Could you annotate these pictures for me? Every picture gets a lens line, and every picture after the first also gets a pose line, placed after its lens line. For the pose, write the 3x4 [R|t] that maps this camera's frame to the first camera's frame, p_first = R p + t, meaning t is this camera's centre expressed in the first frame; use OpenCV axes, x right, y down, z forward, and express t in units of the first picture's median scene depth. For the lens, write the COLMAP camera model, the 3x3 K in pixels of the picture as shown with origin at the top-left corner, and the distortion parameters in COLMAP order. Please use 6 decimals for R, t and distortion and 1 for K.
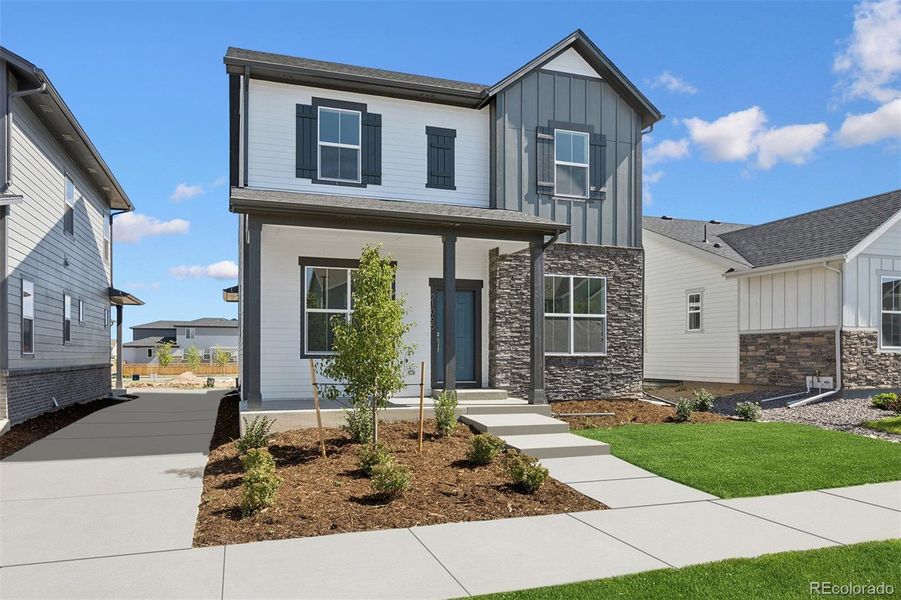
lens RADIAL K [[435.9, 0, 450.5], [0, 435.9, 300.0], [0, 0, 1]] dist [-0.001199, -0.000456]
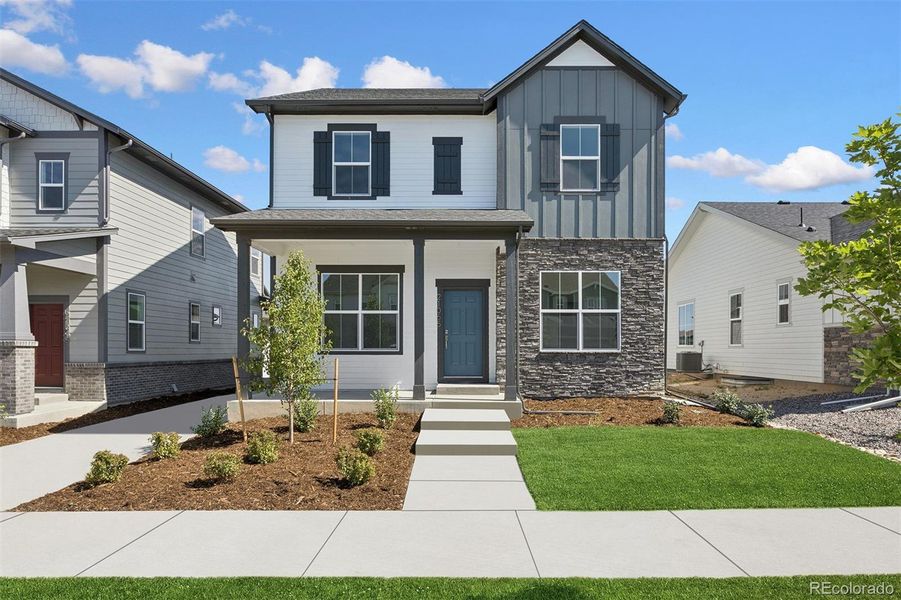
lens RADIAL K [[404.6, 0, 459.9], [0, 404.6, 300.2], [0, 0, 1]] dist [0.000773, 0.000243]
pose [[0.973398, -0.028346, -0.227360, 0.220728], [0.028695, 0.999587, -0.001770, 0.004248], [0.227316, -0.004801, 0.973809, 0.045977]]
